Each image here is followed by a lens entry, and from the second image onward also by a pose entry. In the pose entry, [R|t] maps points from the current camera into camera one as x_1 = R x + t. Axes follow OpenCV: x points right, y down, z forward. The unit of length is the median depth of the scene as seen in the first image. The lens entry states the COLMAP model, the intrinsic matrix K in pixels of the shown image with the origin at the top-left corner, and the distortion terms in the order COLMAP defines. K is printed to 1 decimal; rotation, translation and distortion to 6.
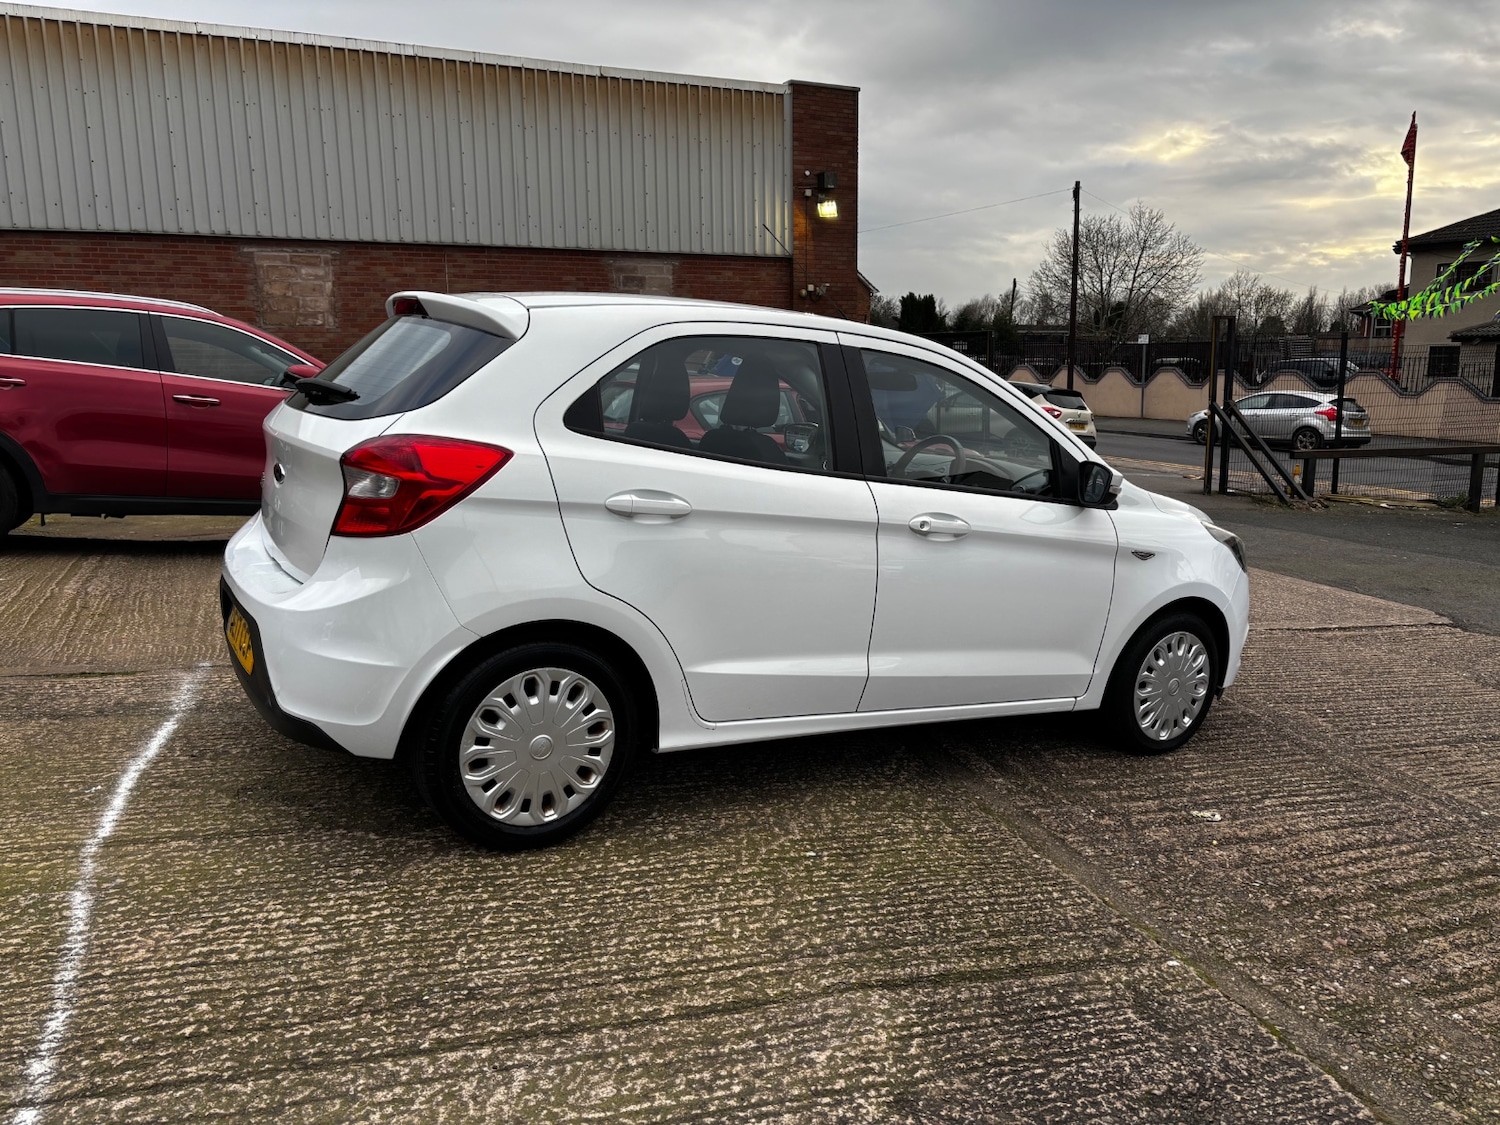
lens RADIAL K [[1126.1, 0, 754.7], [0, 1126.1, 567.6], [0, 0, 1]] dist [0.043770, -0.030823]
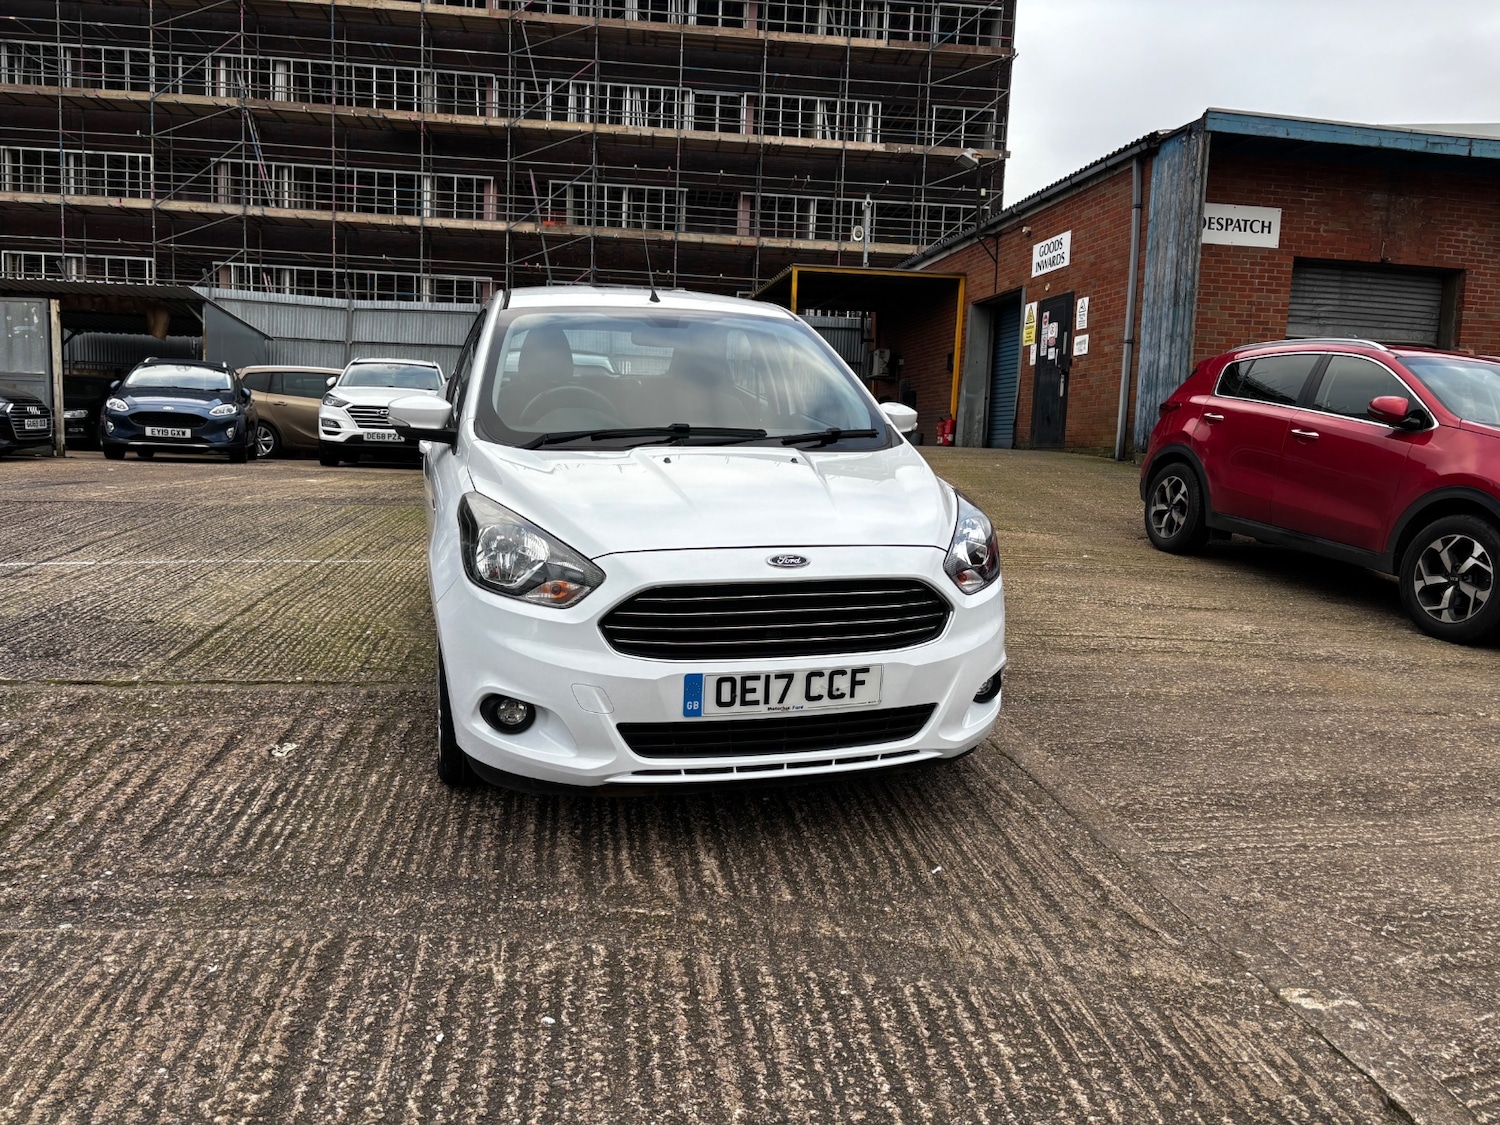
lens RADIAL K [[1141.5, 0, 756.5], [0, 1141.5, 558.9], [0, 0, 1]] dist [0.042157, -0.042107]
pose [[-0.257112, 0.085997, -0.962548, 1.117591], [-0.211699, 0.966827, 0.142927, -0.148577], [0.942909, 0.240519, -0.230377, 1.431569]]
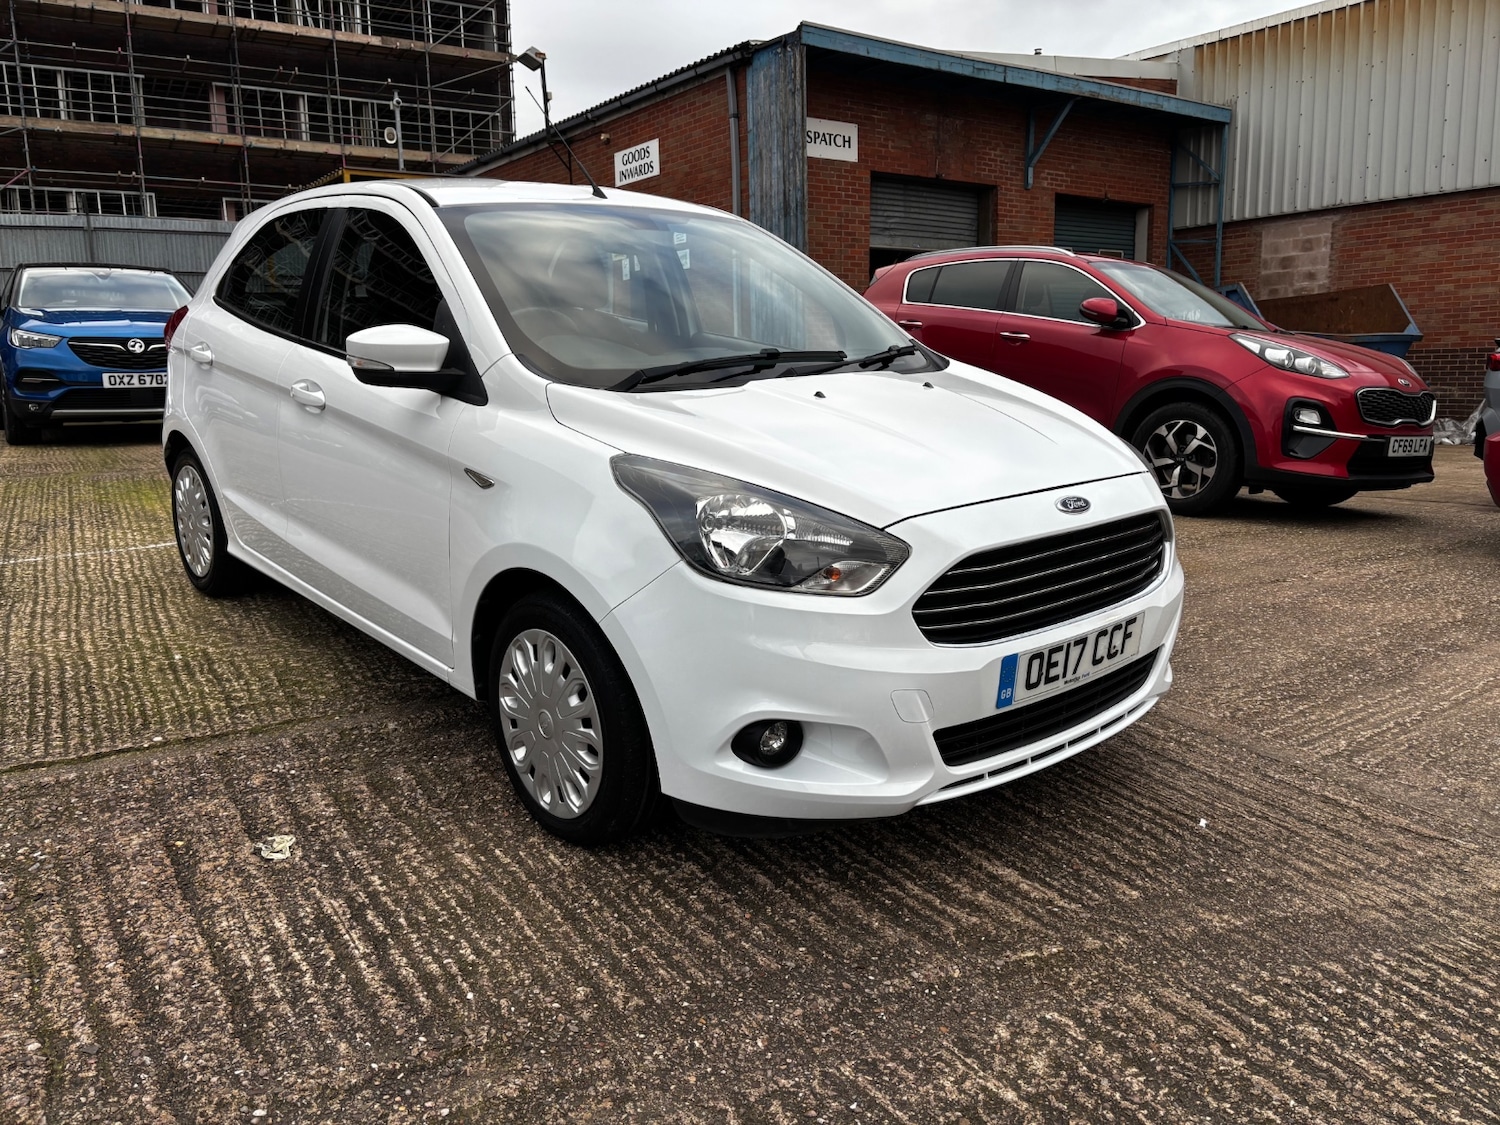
lens RADIAL K [[1140.9, 0, 755.1], [0, 1140.9, 545.0], [0, 0, 1]] dist [0.034840, -0.030099]
pose [[0.177421, 0.148275, -0.972901, 0.988902], [-0.164371, 0.979163, 0.119254, -0.075584], [0.970311, 0.138759, 0.198096, 1.019927]]
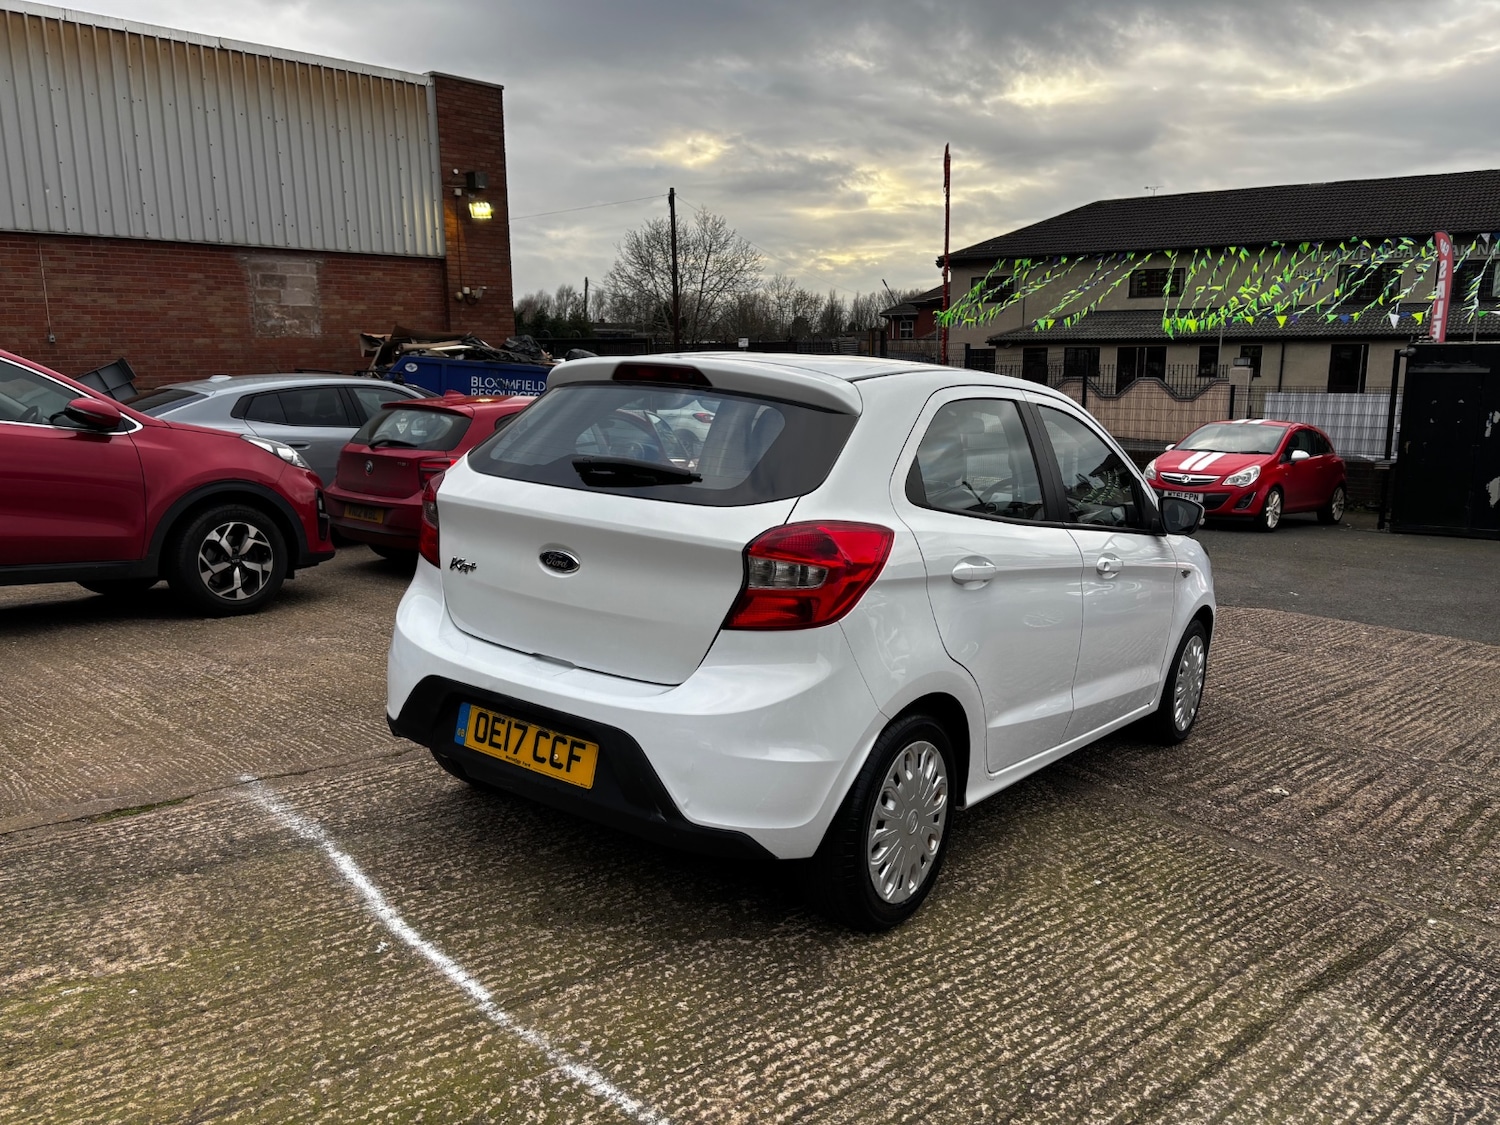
lens RADIAL K [[1132.5, 0, 747.6], [0, 1132.5, 564.7], [0, 0, 1]] dist [0.042209, -0.036041]
pose [[0.929062, -0.069244, 0.363385, -0.486725], [0.068876, 0.997527, 0.013986, -0.066084], [-0.363455, 0.012035, 0.931534, 0.082113]]
